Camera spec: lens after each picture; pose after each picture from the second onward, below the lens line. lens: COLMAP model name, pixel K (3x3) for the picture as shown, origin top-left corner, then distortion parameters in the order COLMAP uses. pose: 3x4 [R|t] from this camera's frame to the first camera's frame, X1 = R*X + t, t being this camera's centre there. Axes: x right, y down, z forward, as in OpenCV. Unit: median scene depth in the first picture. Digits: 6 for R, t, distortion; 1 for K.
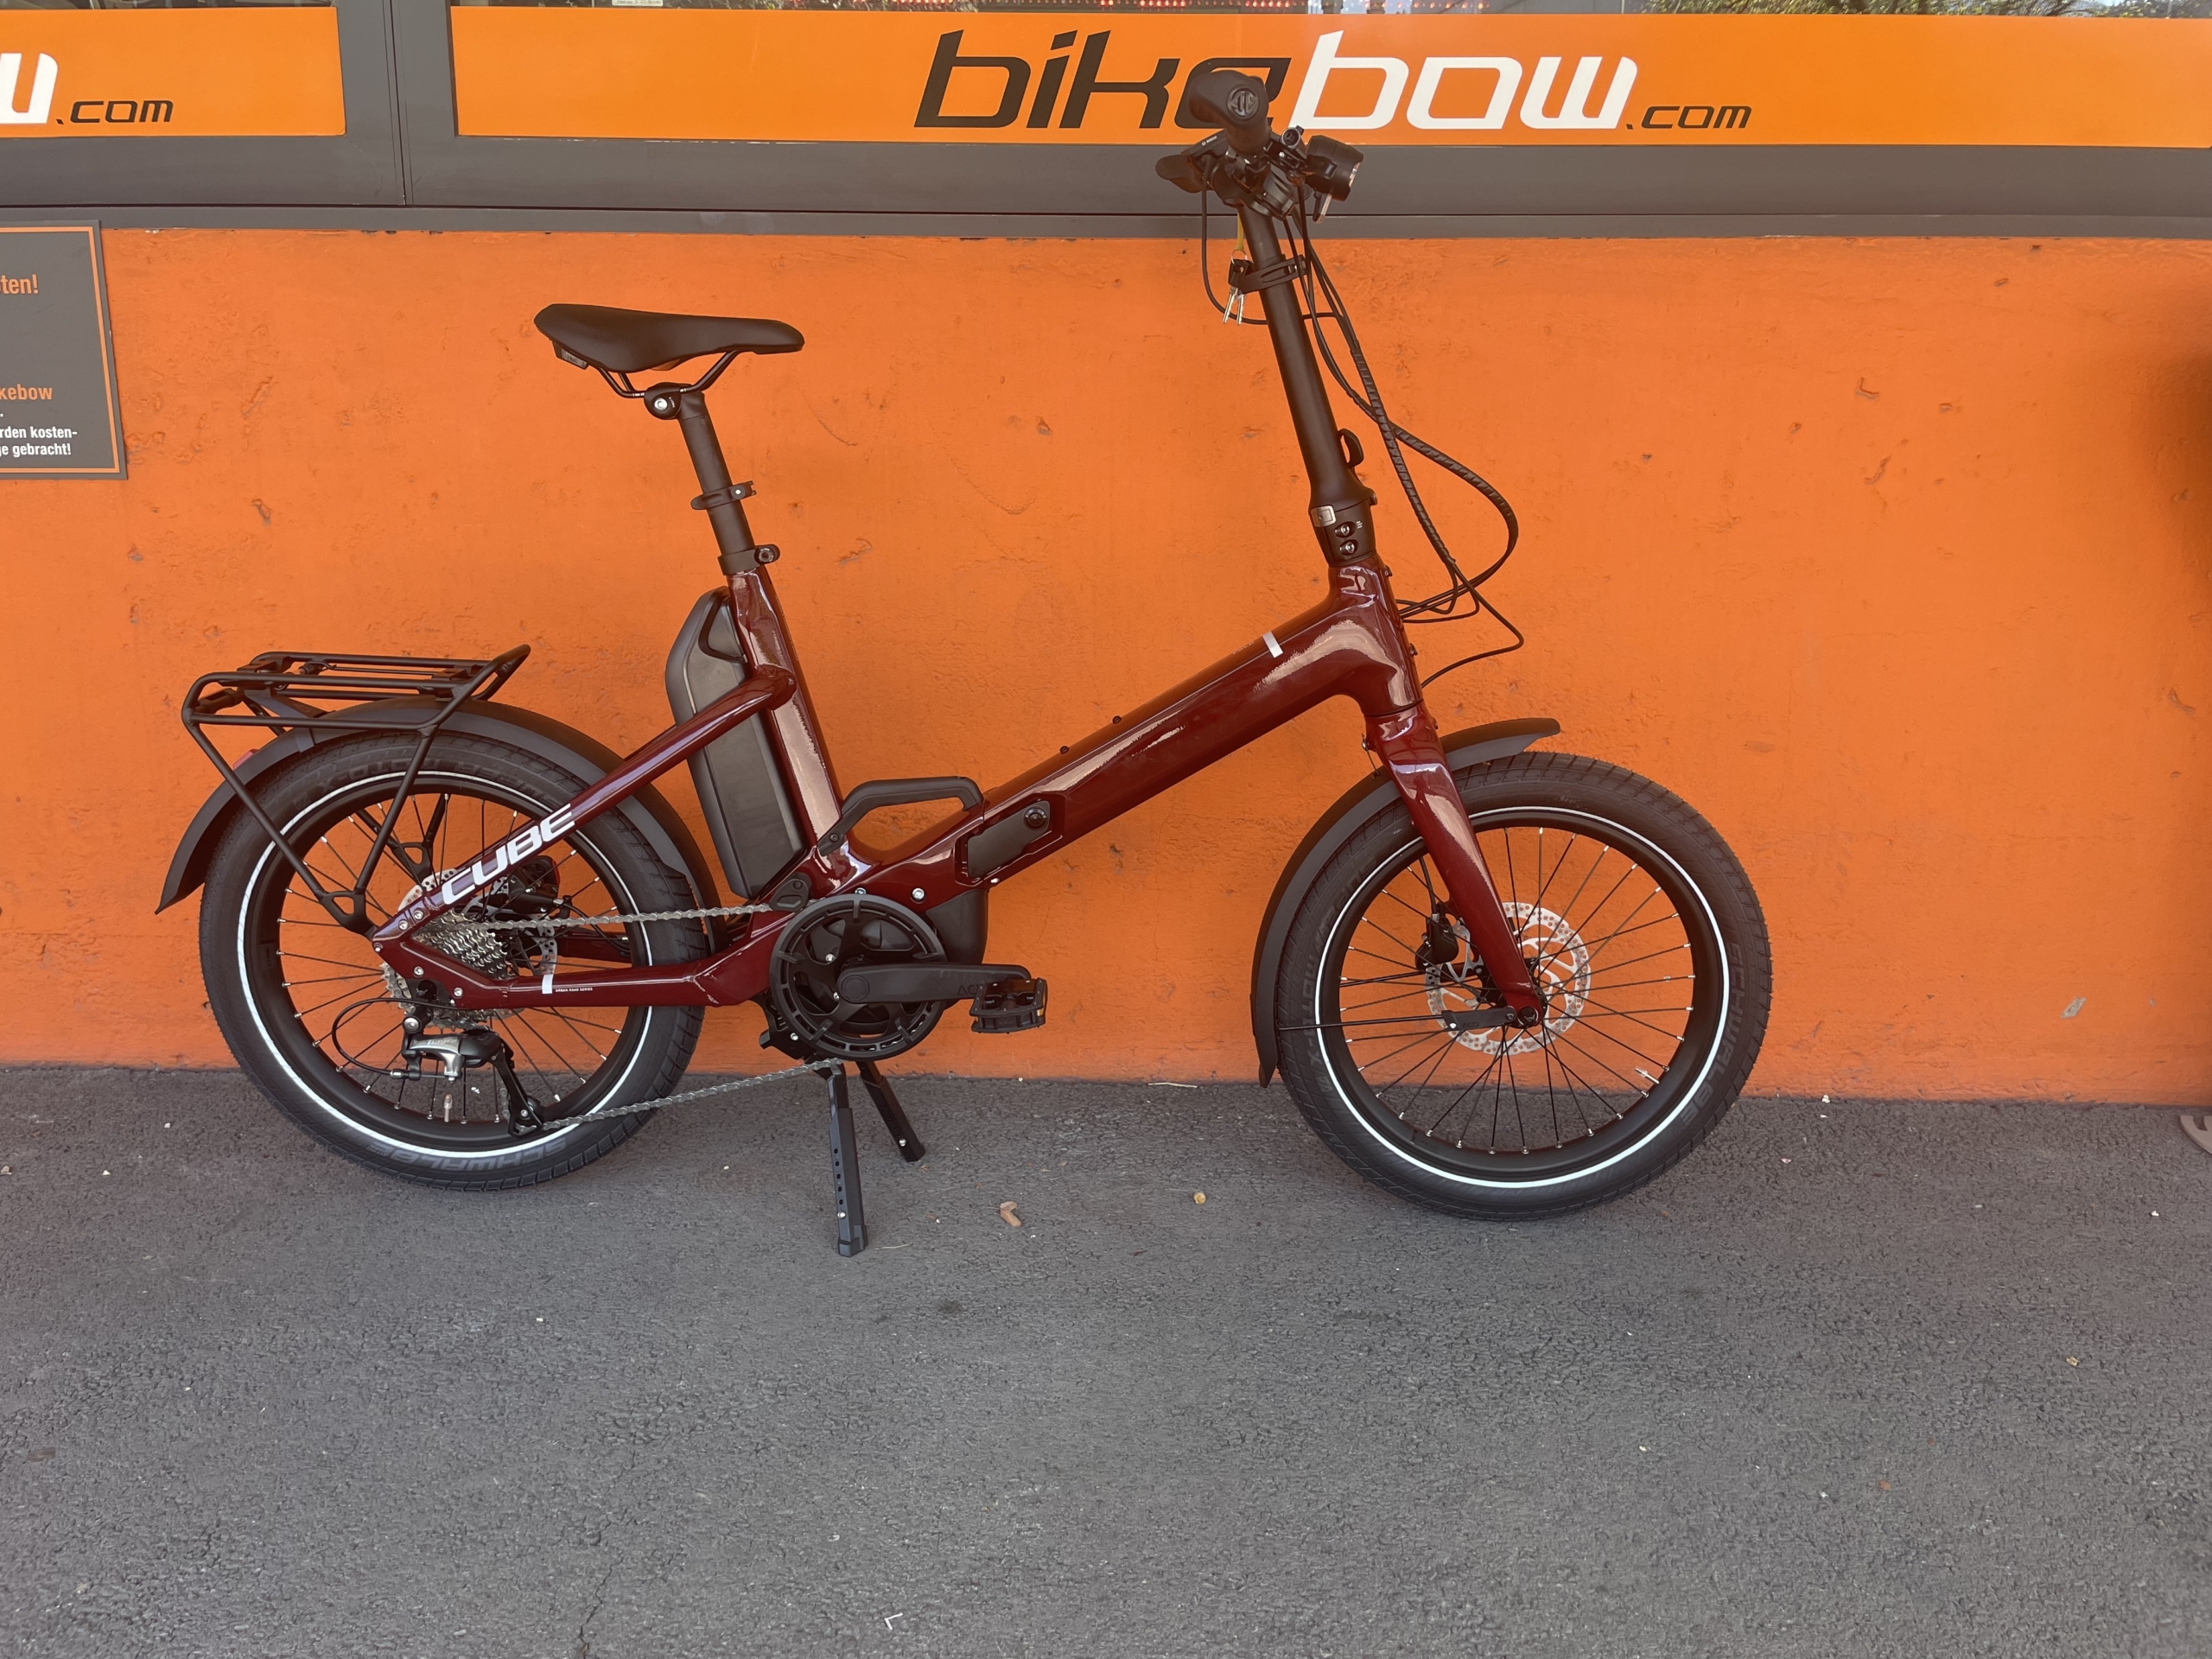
lens RADIAL K [[1682.7, 0, 1117.7], [0, 1682.7, 805.2], [0, 0, 1]] dist [0.073024, -0.107160]
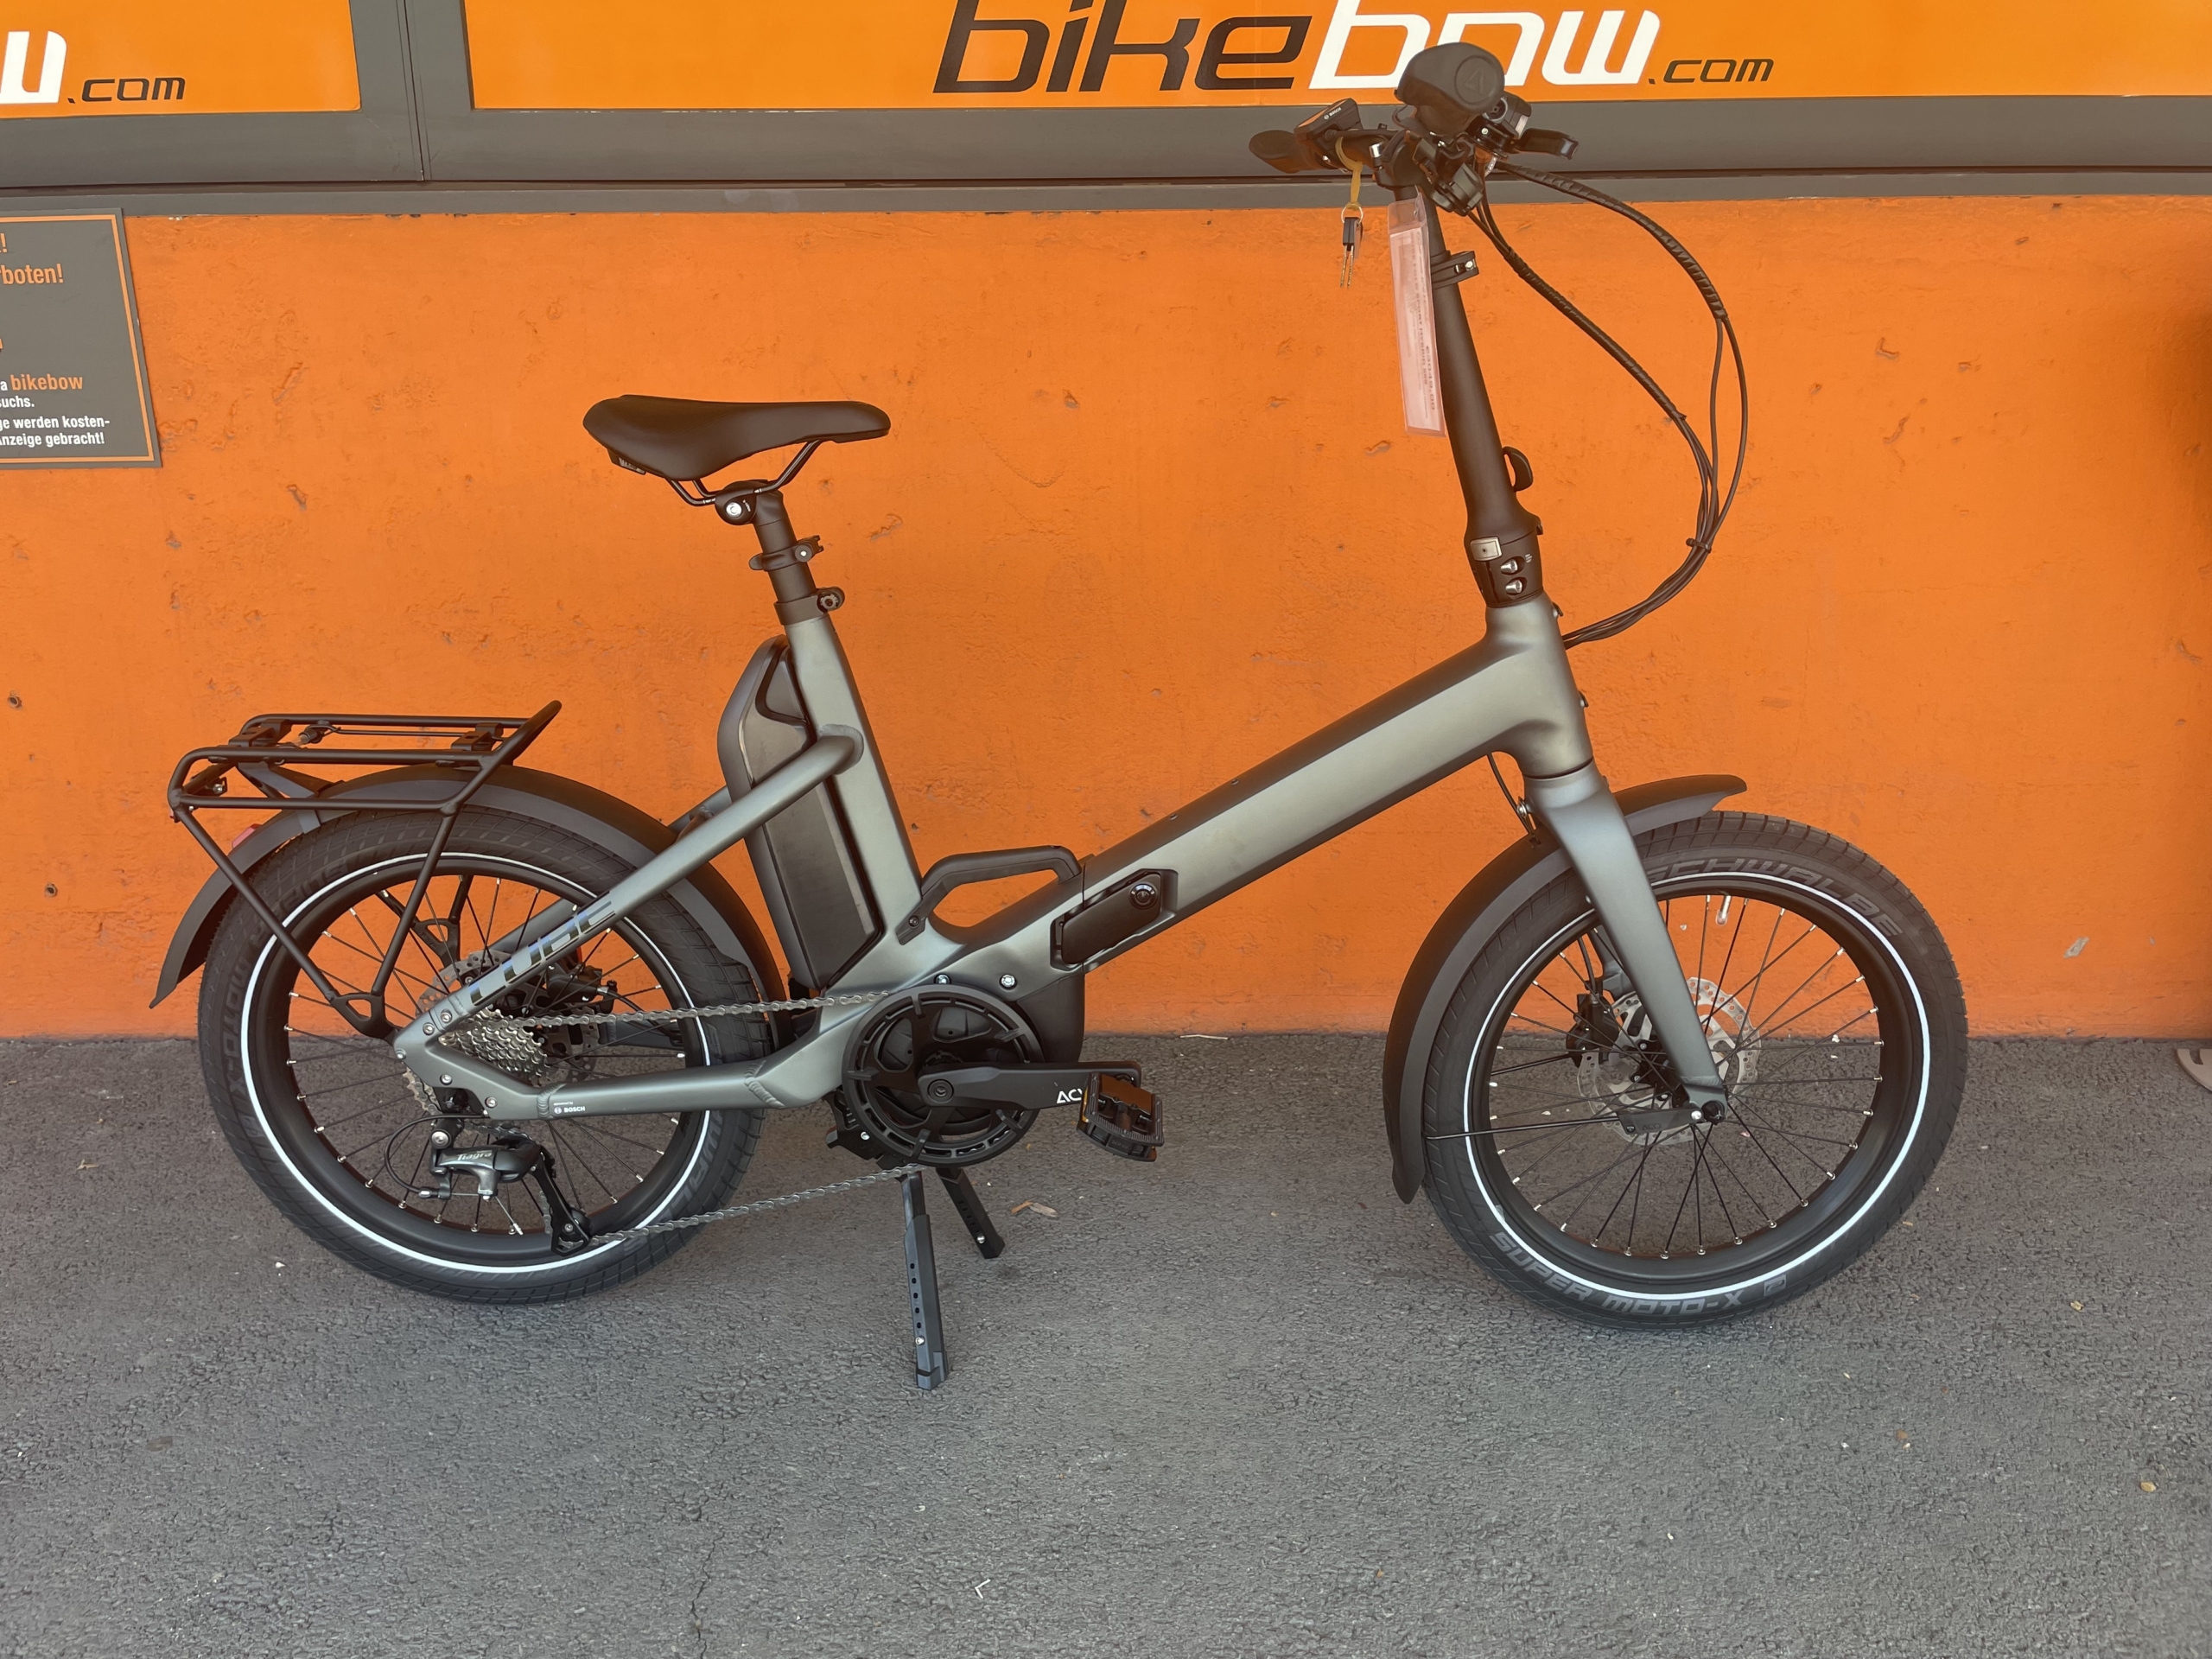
lens RADIAL K [[1682.7, 0, 1110.7], [0, 1682.7, 799.0], [0, 0, 1]] dist [0.073024, -0.107160]
pose [[0.999825, -0.018035, 0.004874, -0.028506], [0.017664, 0.997550, 0.067684, -0.052981], [-0.006082, -0.067586, 0.997695, -0.021268]]
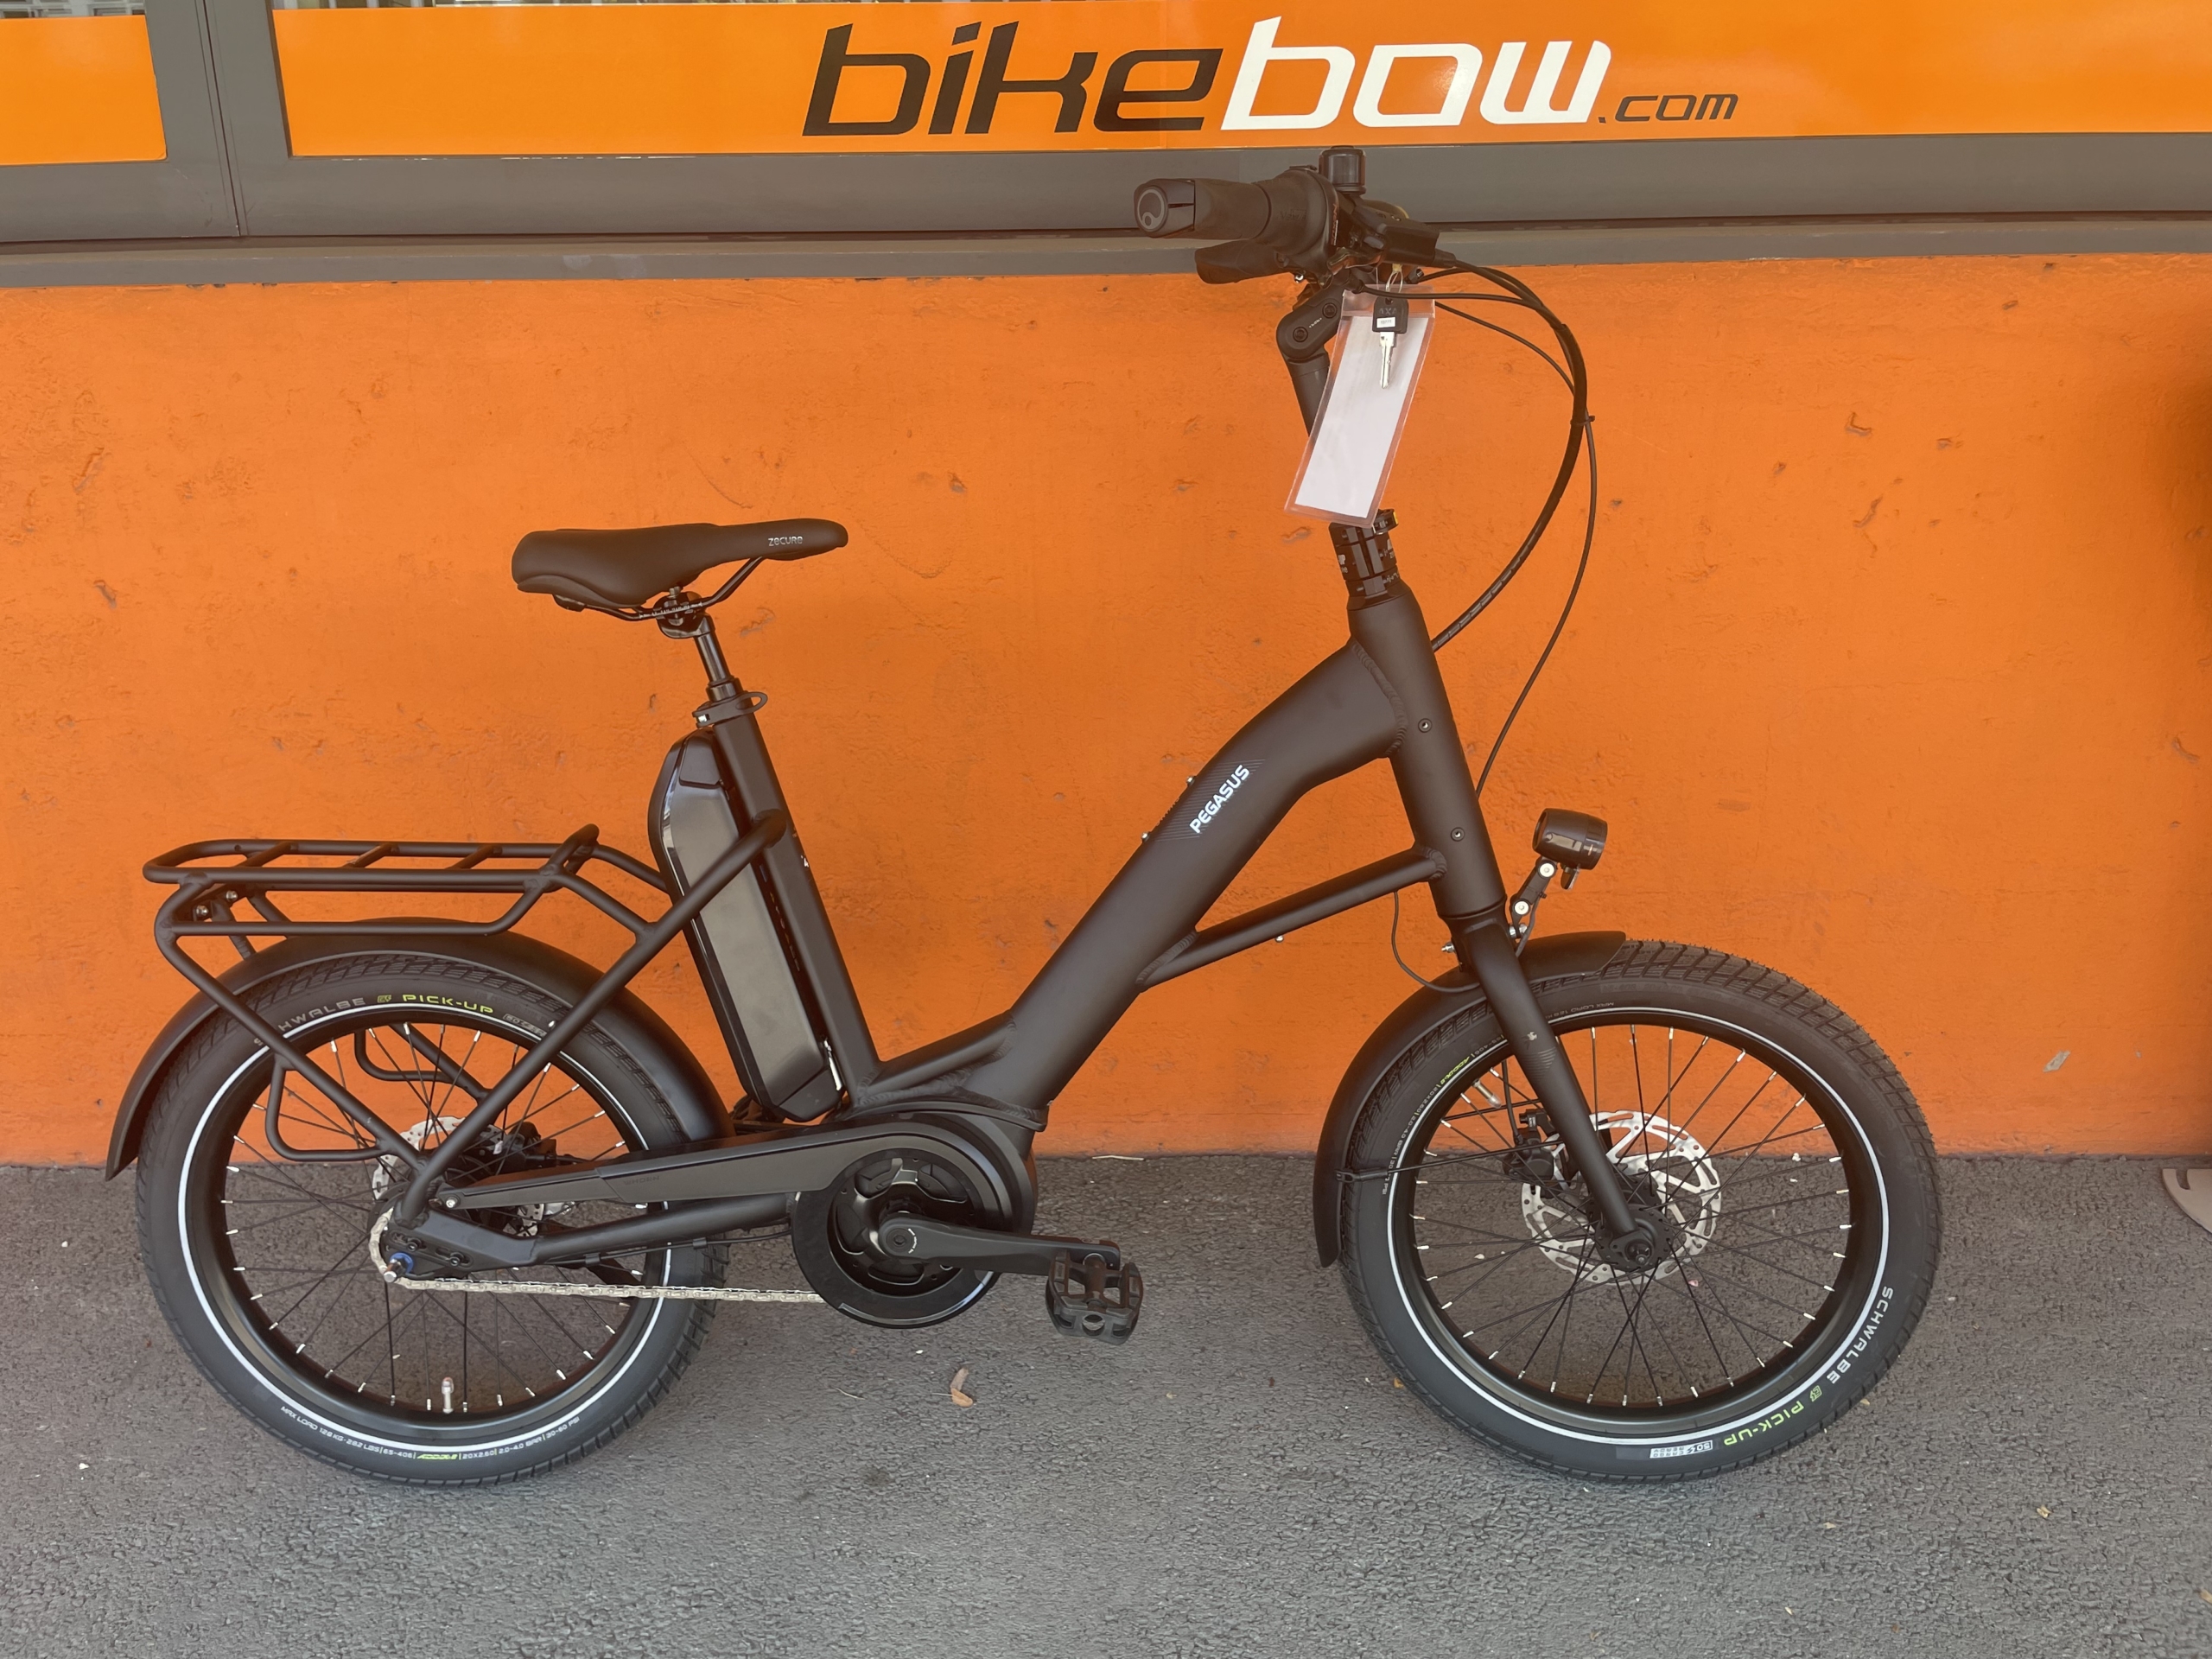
lens RADIAL K [[1682.7, 0, 1109.5], [0, 1682.7, 812.5], [0, 0, 1]] dist [0.073024, -0.107160]
pose [[0.999714, -0.023404, 0.004985, 0.028994], [0.022696, 0.993416, 0.112290, -0.144190], [-0.007580, -0.112145, 0.993663, 0.072016]]
